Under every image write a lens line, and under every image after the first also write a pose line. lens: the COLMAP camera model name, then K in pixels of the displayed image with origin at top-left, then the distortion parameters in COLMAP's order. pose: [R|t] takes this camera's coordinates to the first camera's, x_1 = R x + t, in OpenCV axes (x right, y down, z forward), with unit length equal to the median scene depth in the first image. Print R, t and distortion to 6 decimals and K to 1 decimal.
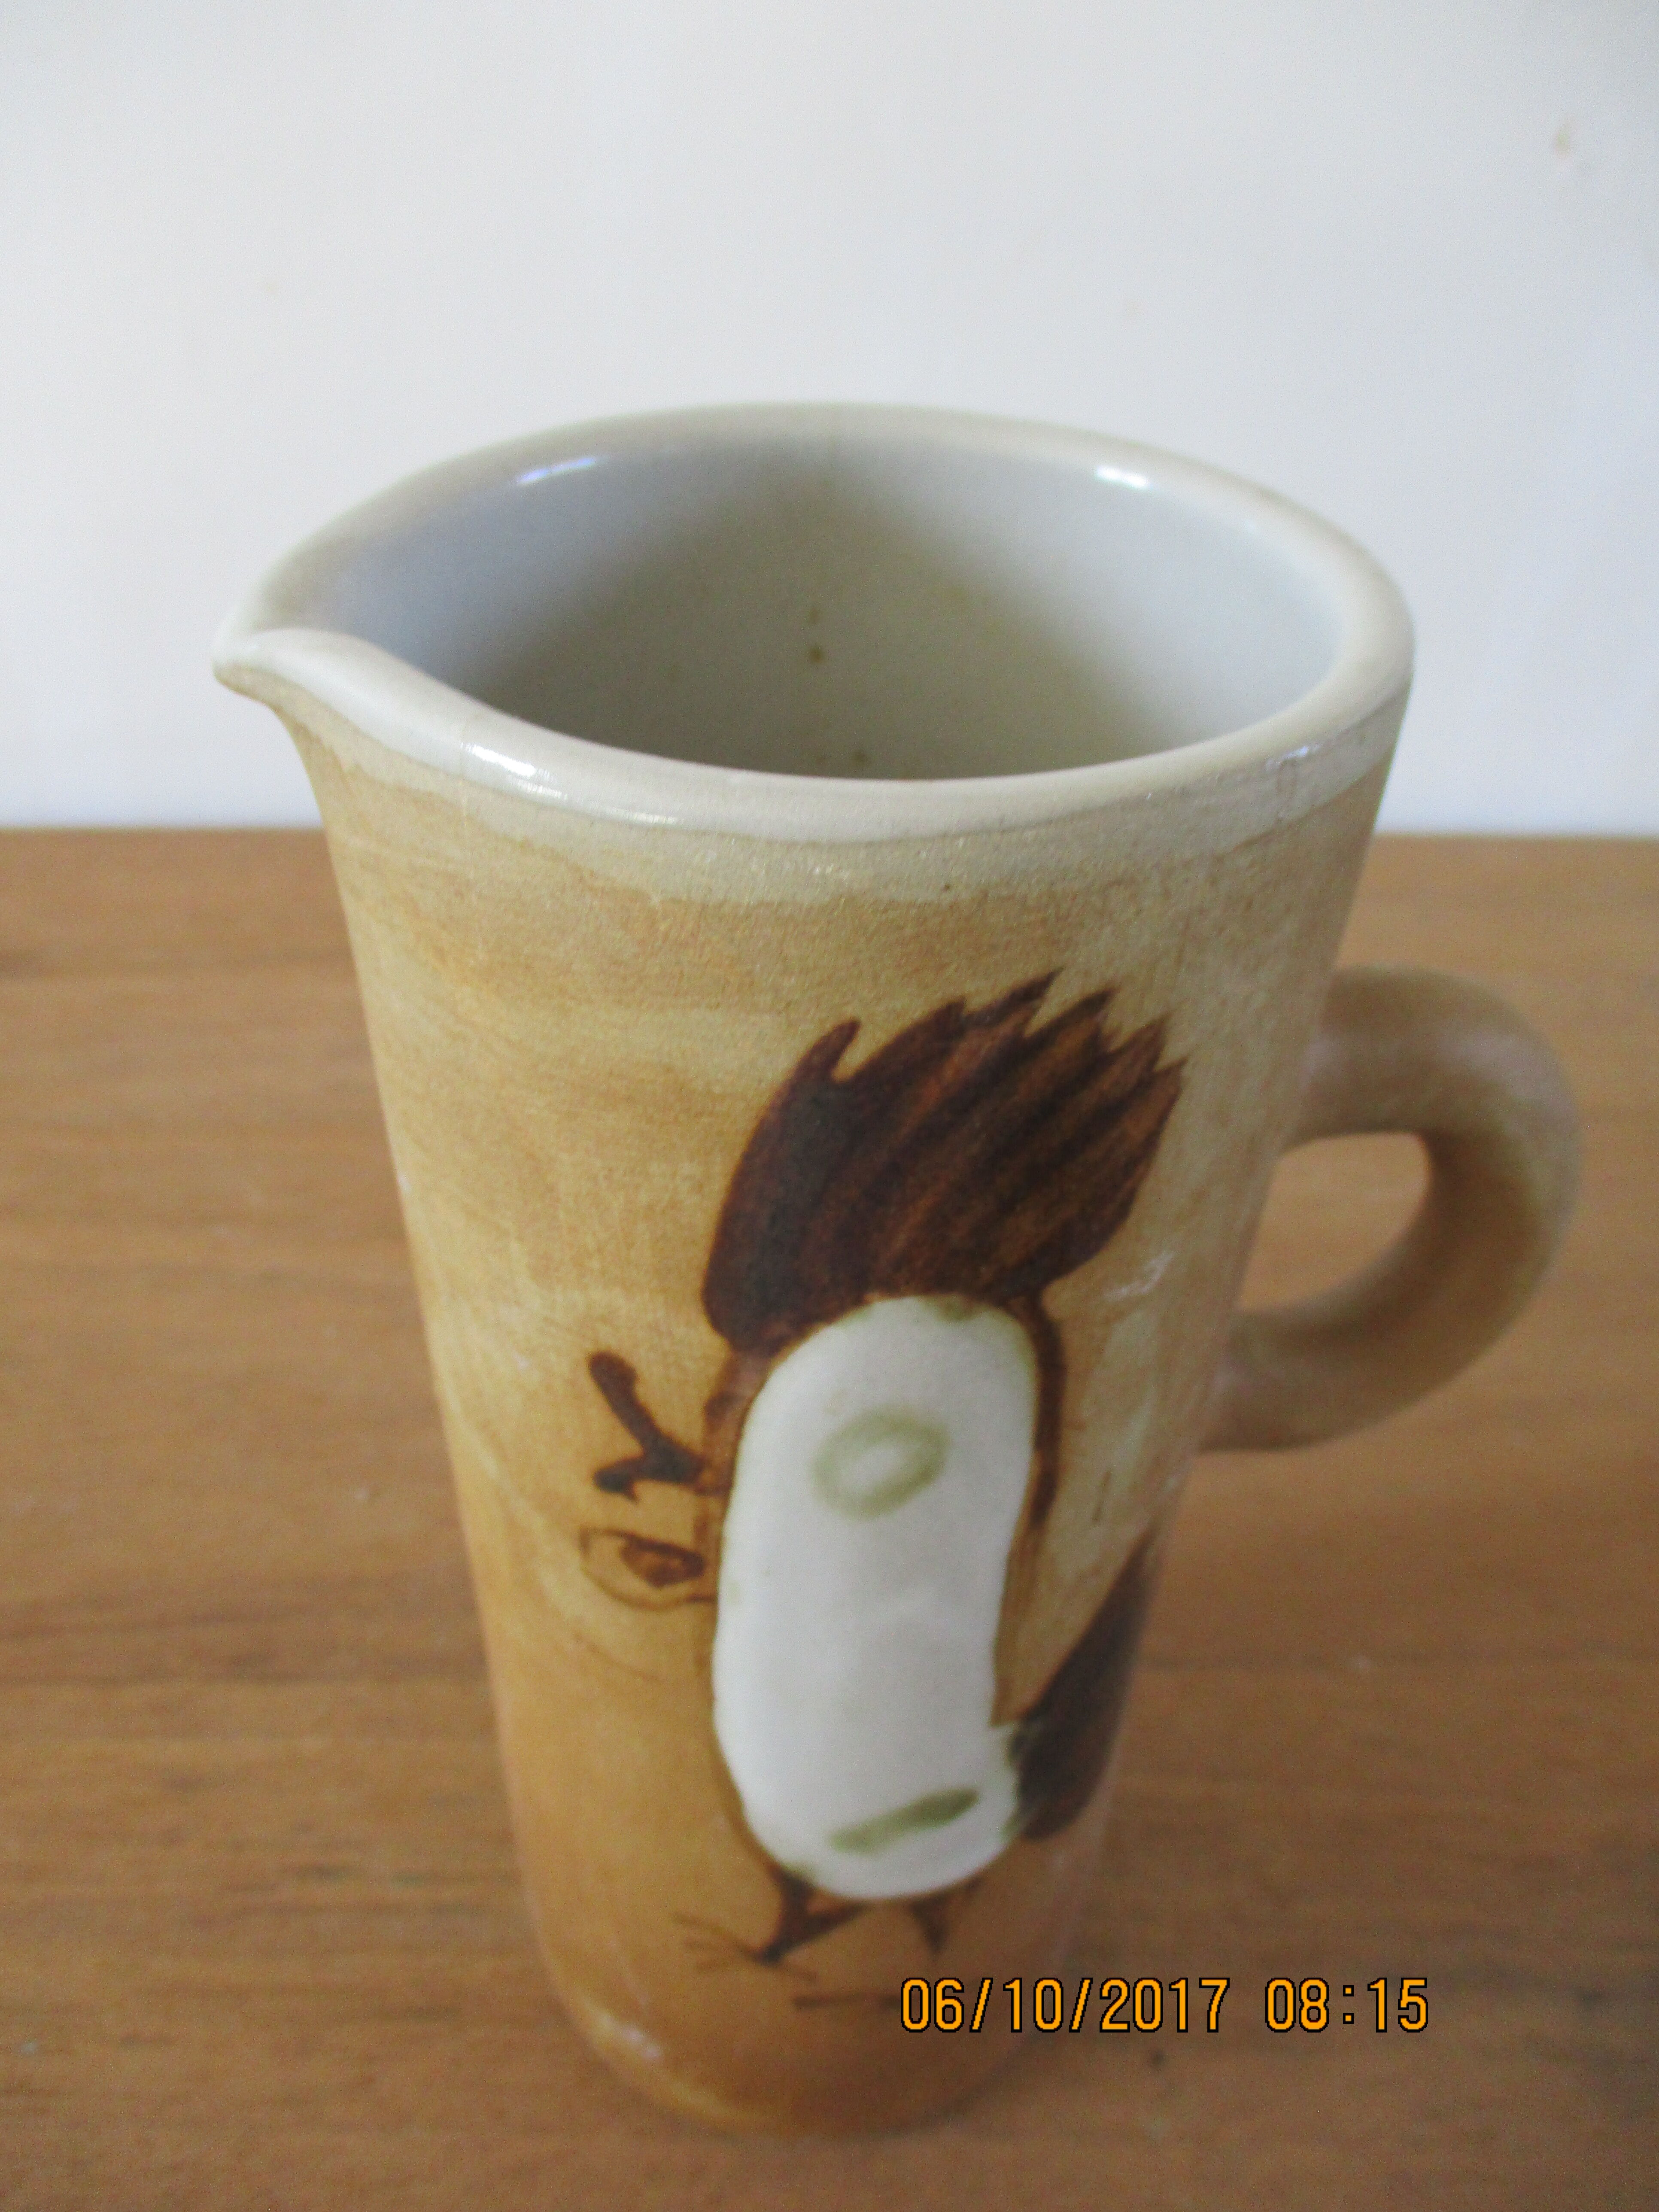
lens RADIAL K [[1799.3, 0, 829.5], [0, 1799.3, 1106.0], [0, 0, 1]] dist [-0.037708, -0.000826]
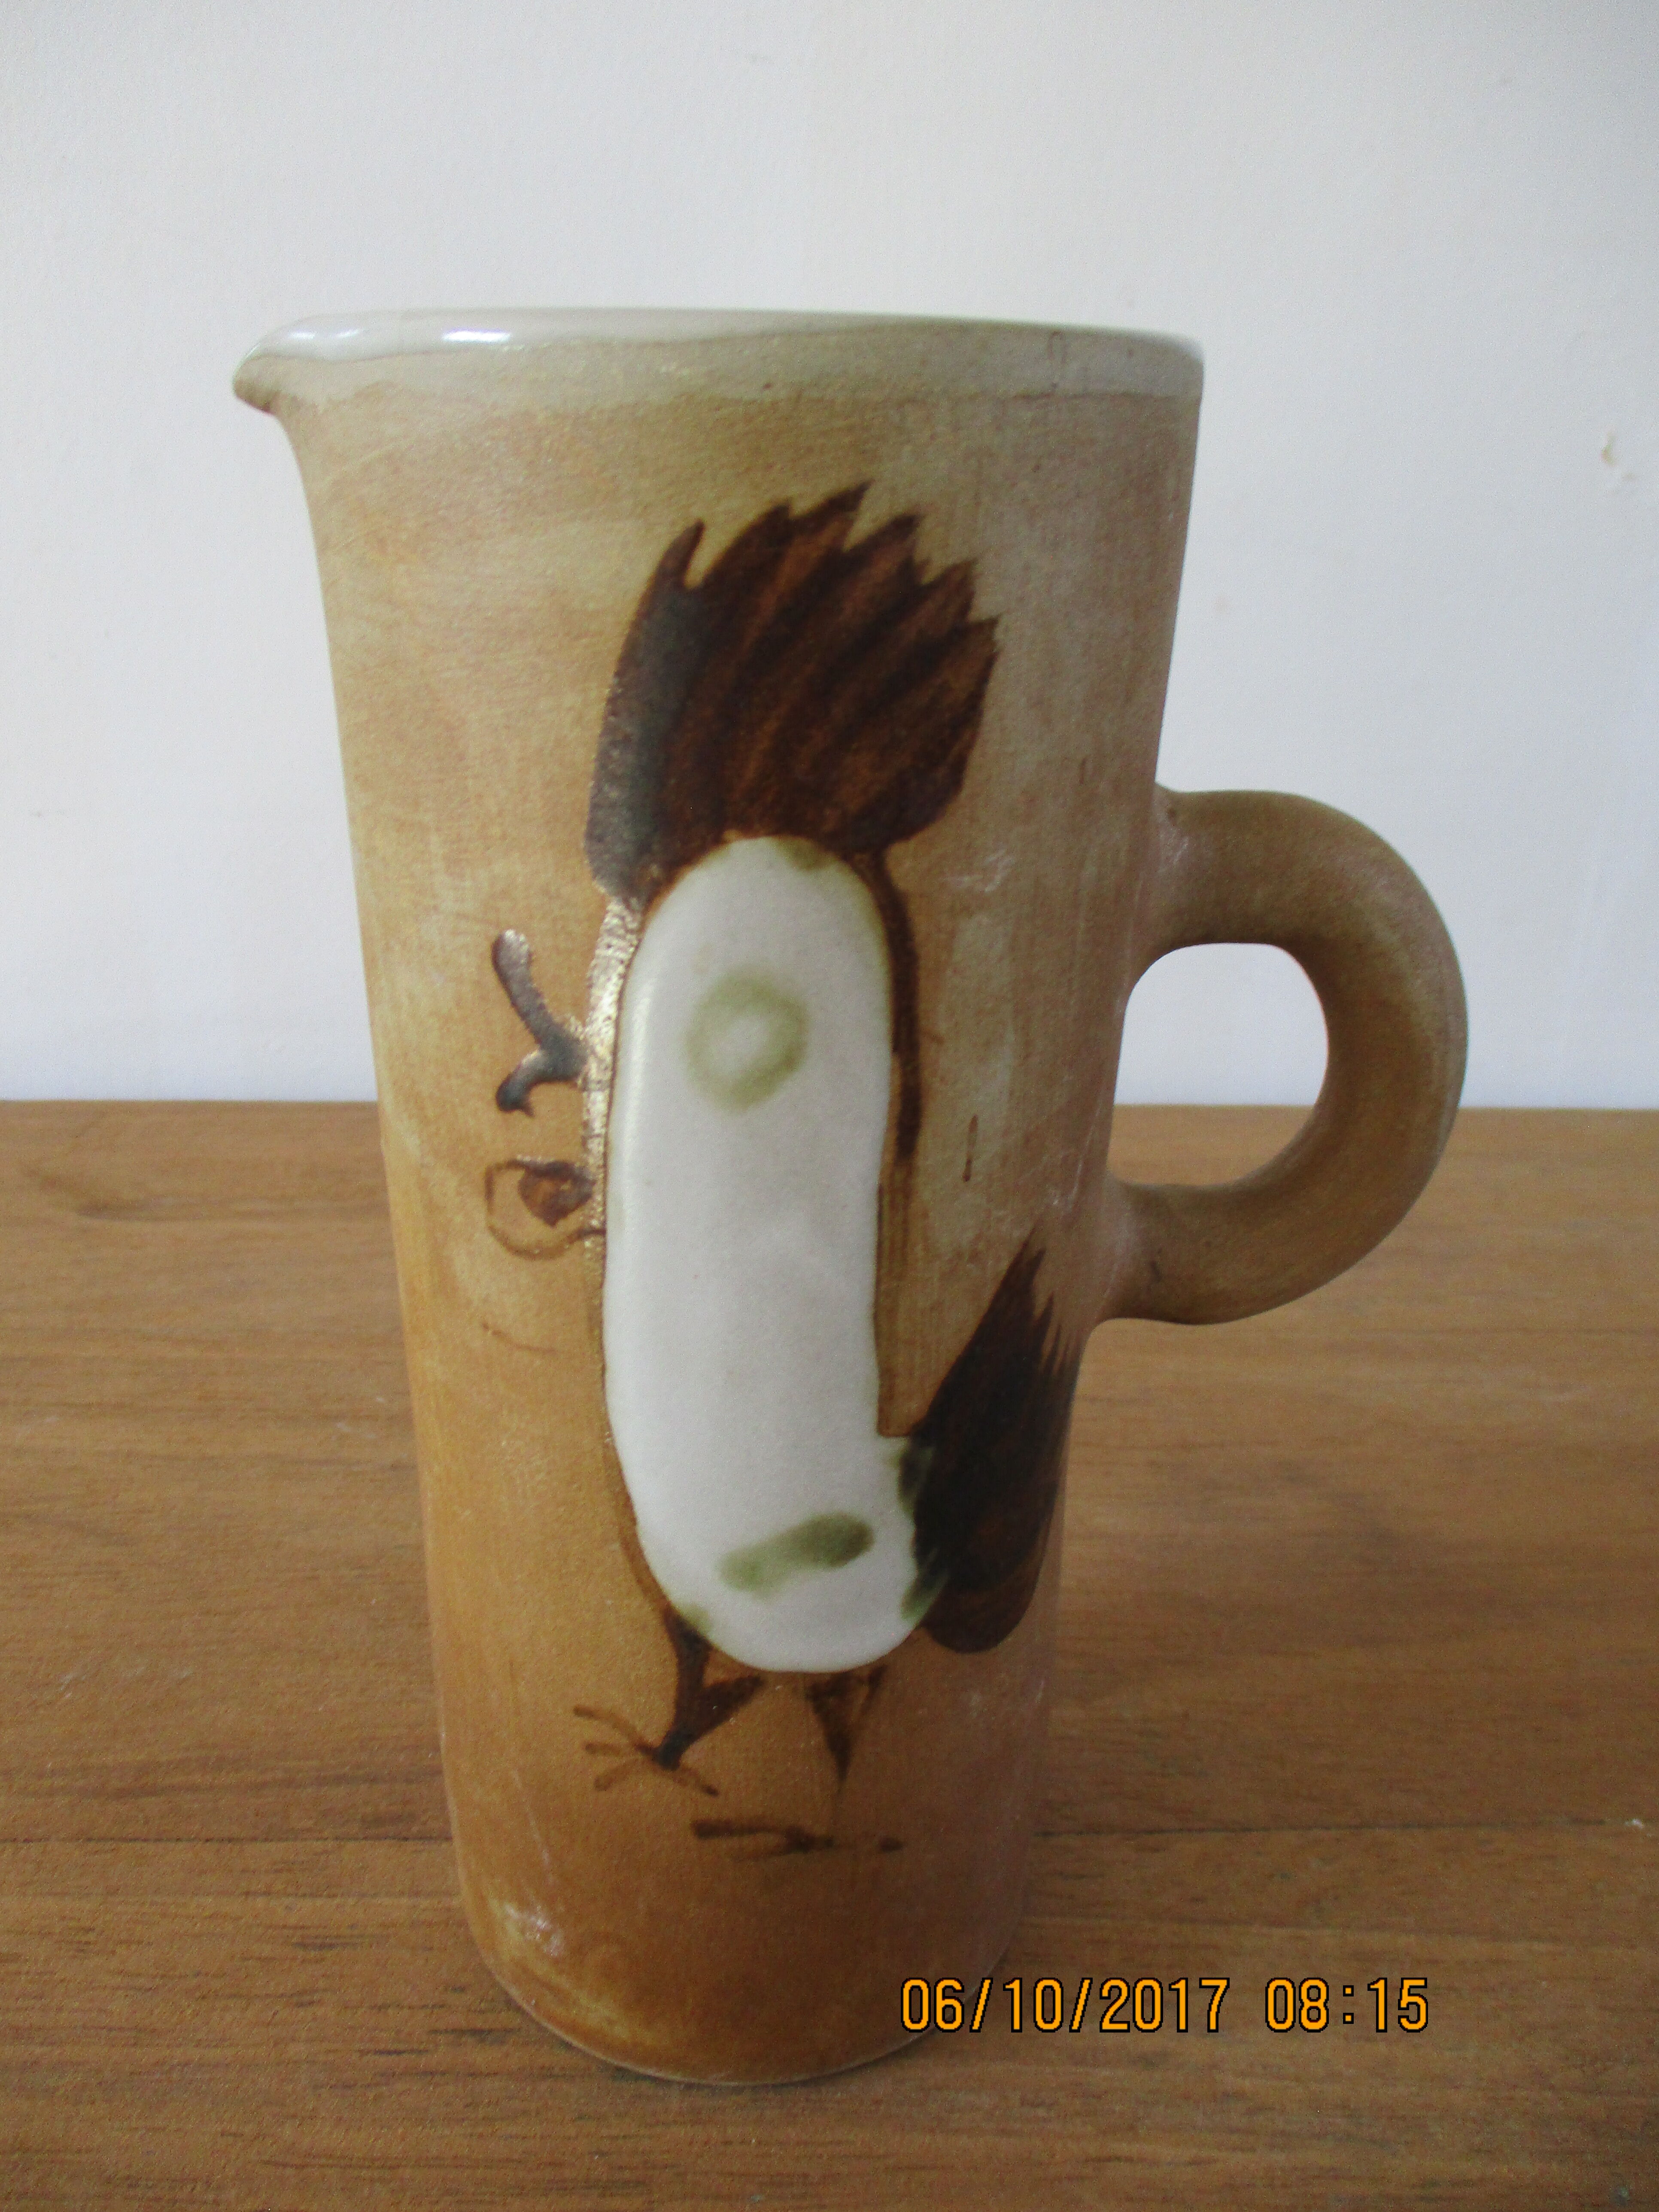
lens RADIAL K [[1799.3, 0, 829.5], [0, 1799.3, 1106.0], [0, 0, 1]] dist [-0.037708, -0.000826]
pose [[0.998224, 0.012625, -0.058226, 0.159192], [-0.027573, 0.964223, -0.263655, 0.584370], [0.052814, 0.264792, 0.962858, -0.050317]]
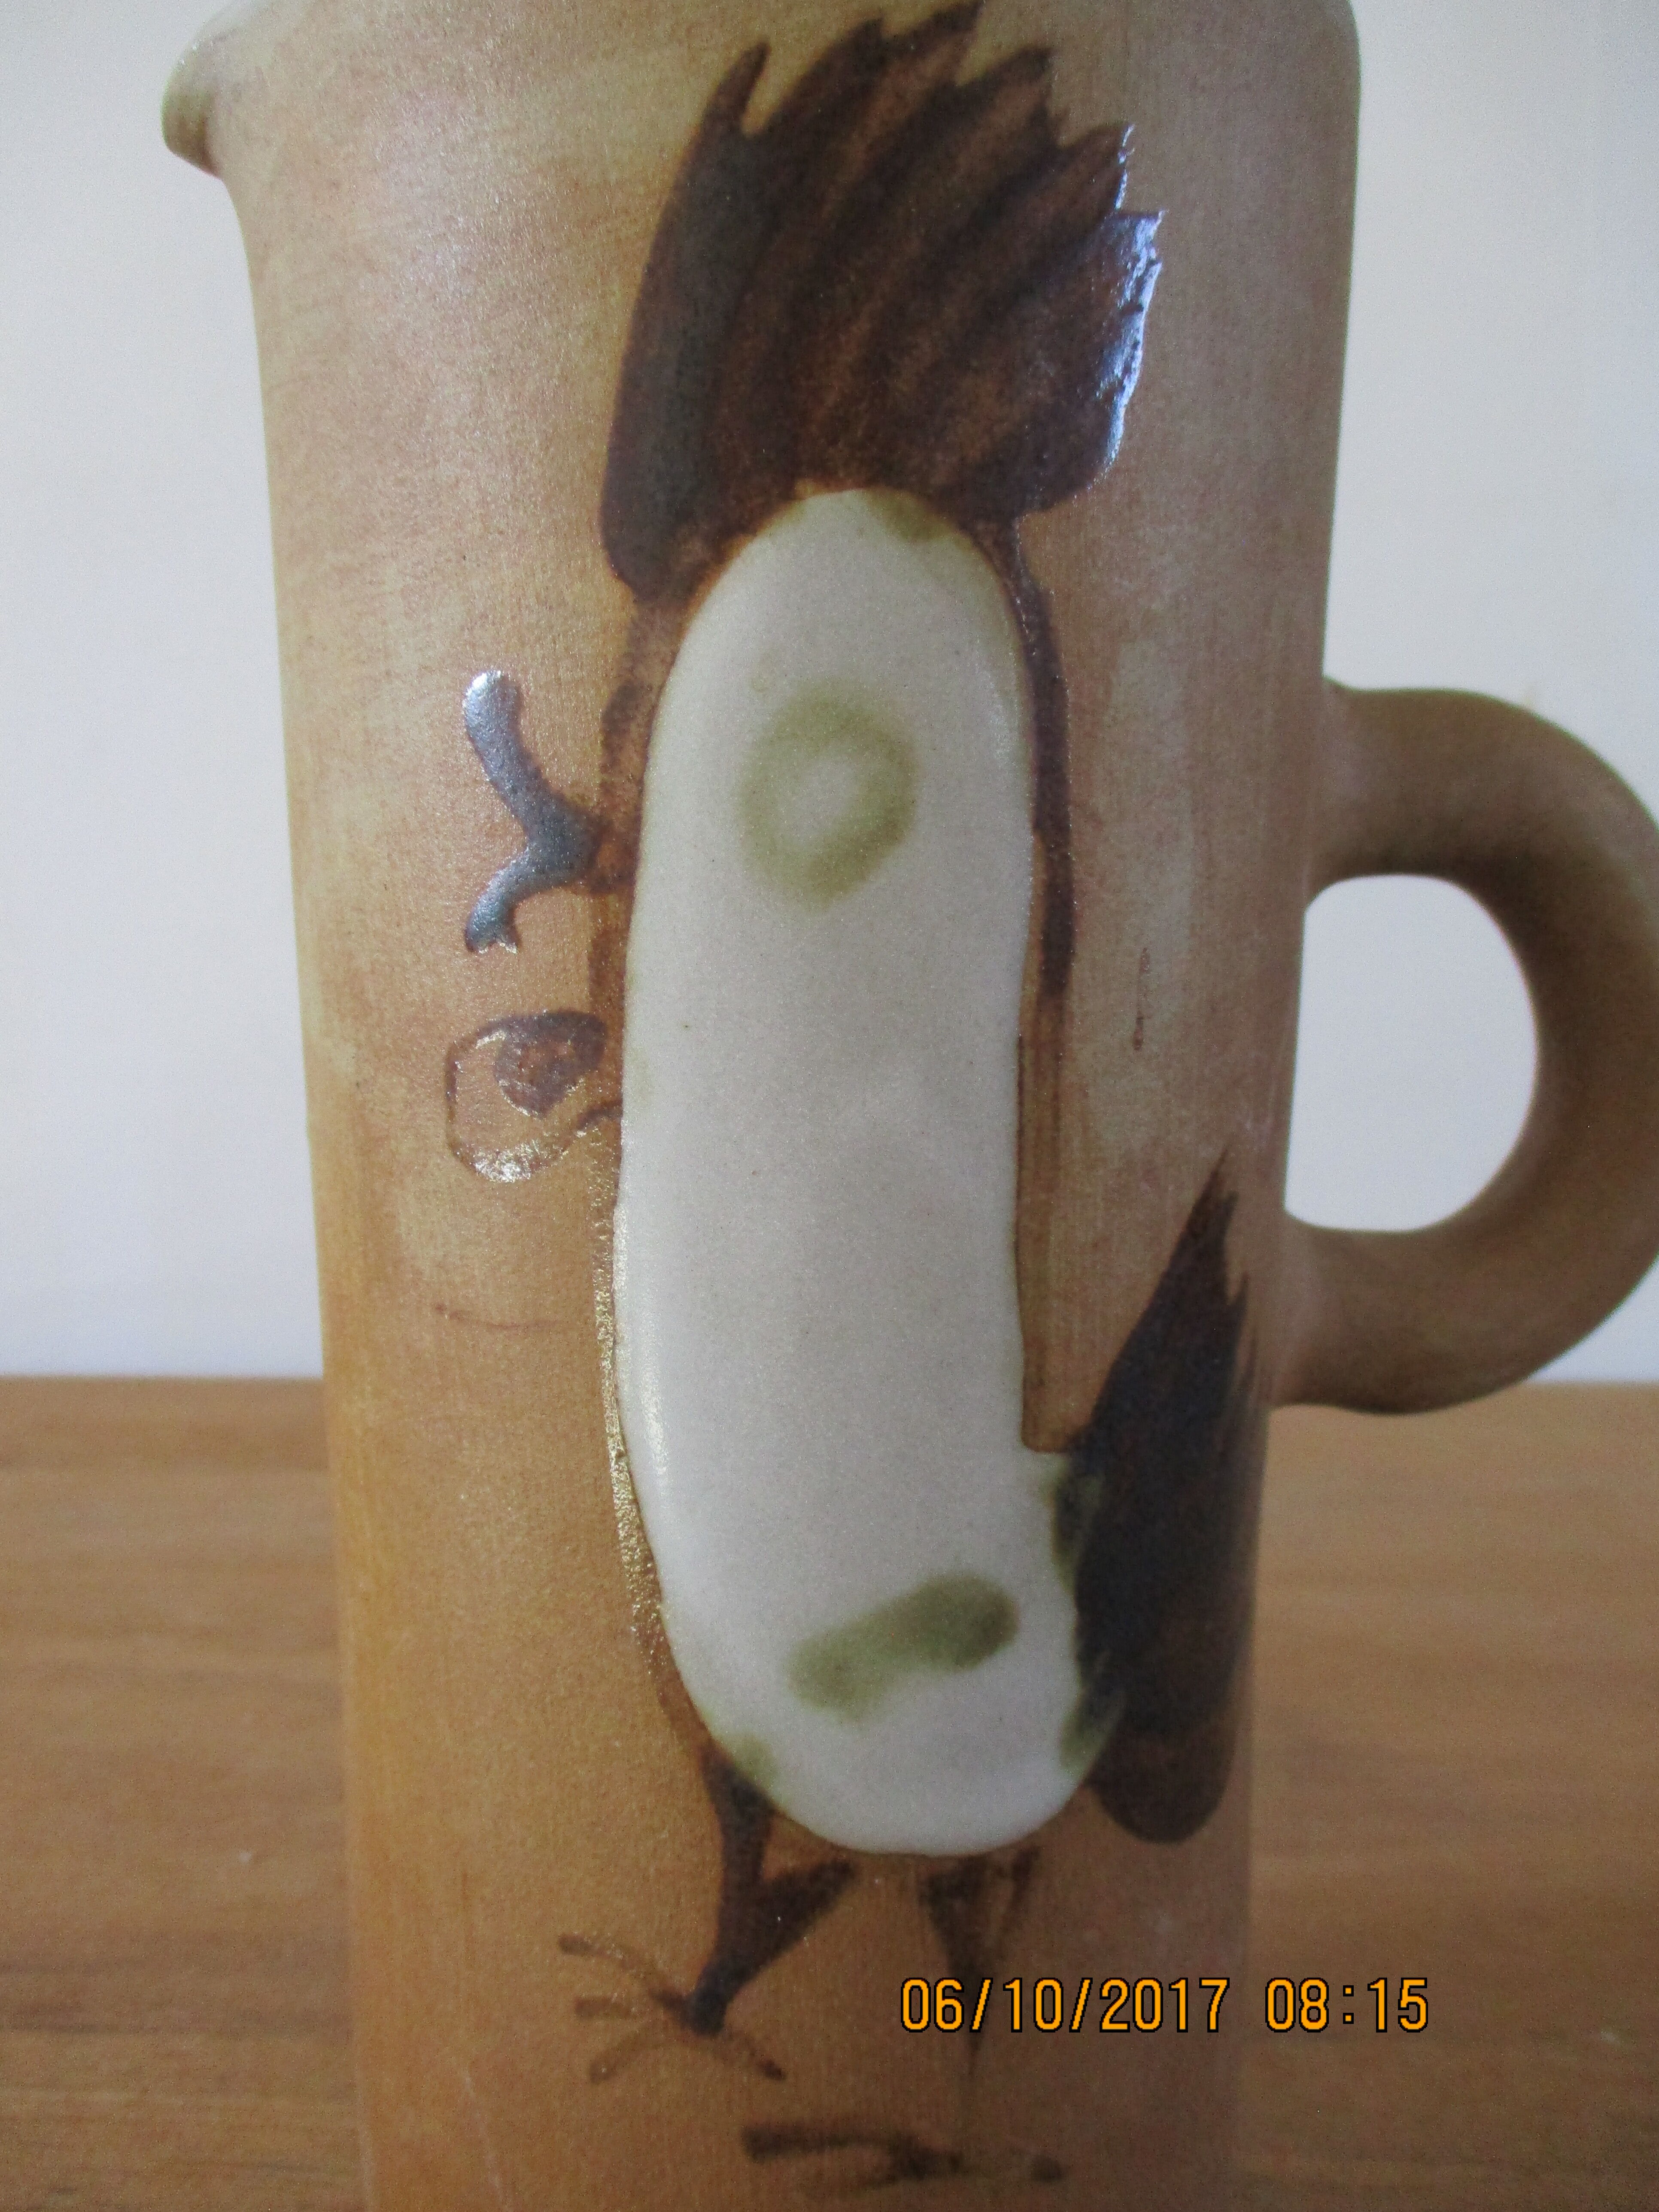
lens RADIAL K [[1823.3, 0, 816.9], [0, 1823.3, 1105.0], [0, 0, 1]] dist [-0.032479, 0.005830]
pose [[0.998597, -0.024506, -0.046936, 0.062962], [-0.002394, 0.864651, -0.502367, 0.780685], [0.052894, 0.501775, 0.863380, 0.439283]]
